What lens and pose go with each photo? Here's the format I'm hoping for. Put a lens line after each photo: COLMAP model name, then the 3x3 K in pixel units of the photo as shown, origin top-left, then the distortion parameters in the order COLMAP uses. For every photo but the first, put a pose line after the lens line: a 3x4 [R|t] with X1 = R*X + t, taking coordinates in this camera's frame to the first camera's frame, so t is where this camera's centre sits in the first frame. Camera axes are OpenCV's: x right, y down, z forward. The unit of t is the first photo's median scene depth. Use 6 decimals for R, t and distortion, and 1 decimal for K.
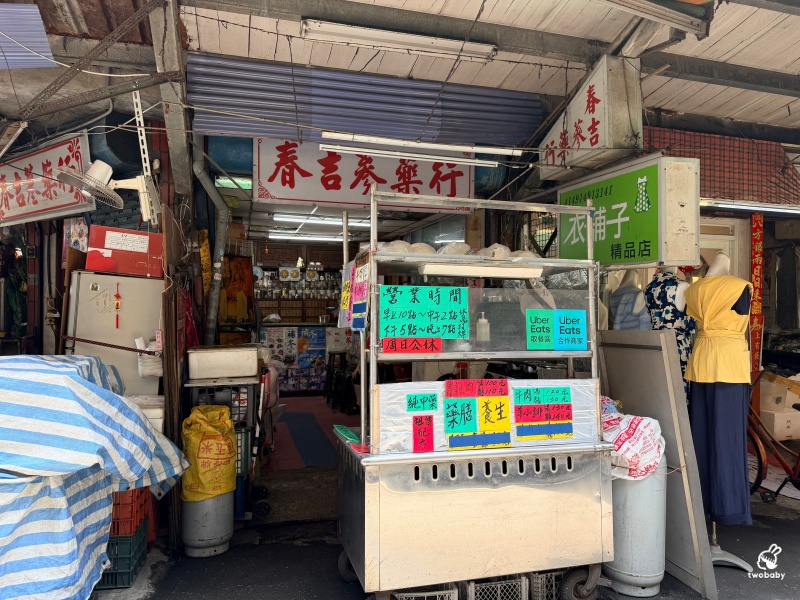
lens RADIAL K [[563.0, 0, 399.0], [0, 563.0, 297.4], [0, 0, 1]] dist [0.032868, -0.033413]
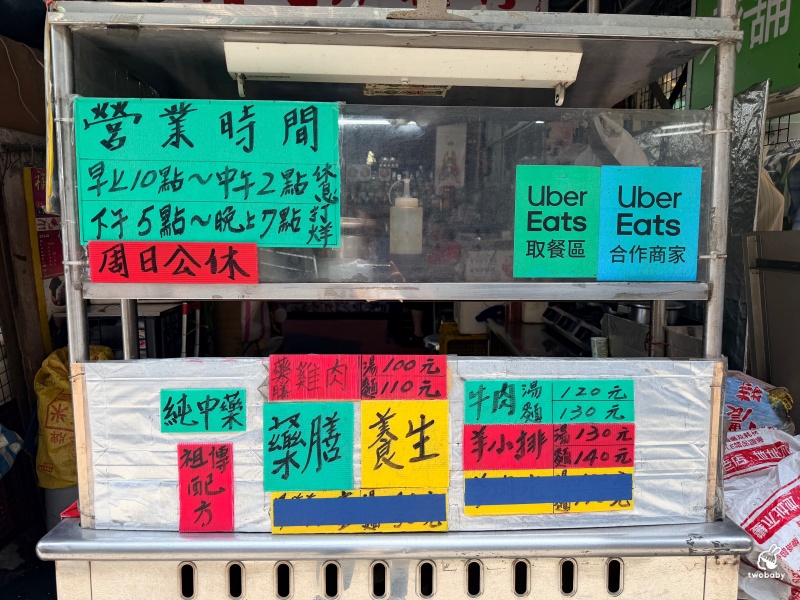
lens RADIAL K [[563.0, 0, 400.9], [0, 563.0, 308.0], [0, 0, 1]] dist [0.032868, -0.033413]
pose [[0.970741, 0.031287, -0.238081, 0.248263], [0.010086, 0.985288, 0.170603, 0.049234], [0.239916, -0.168013, 0.956144, 0.636443]]
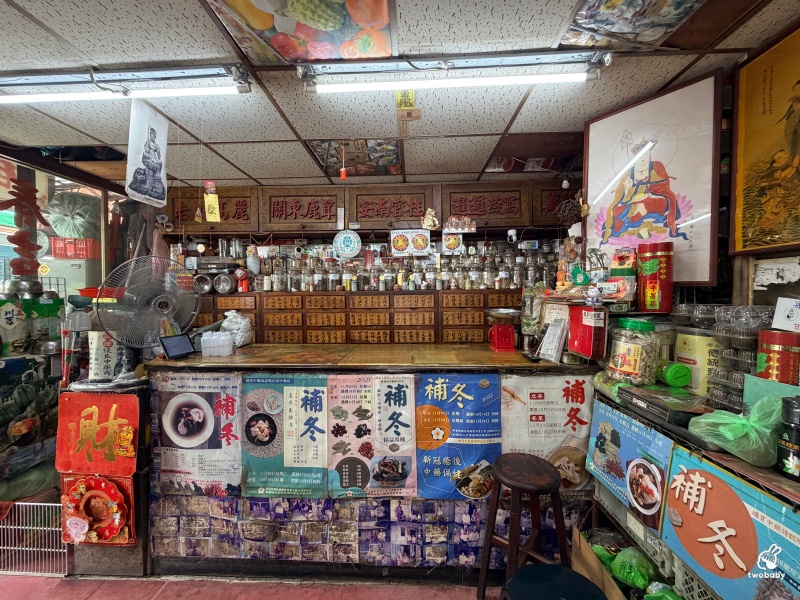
lens RADIAL K [[321.5, 0, 400.9], [0, 321.5, 298.3], [0, 0, 1]] dist [0.001081, 0.000035]
pose [[0.951336, -0.016113, -0.307733, -0.391272], [0.022191, 0.999621, 0.016261, 0.015095], [0.307355, -0.022299, 0.951334, 2.494830]]
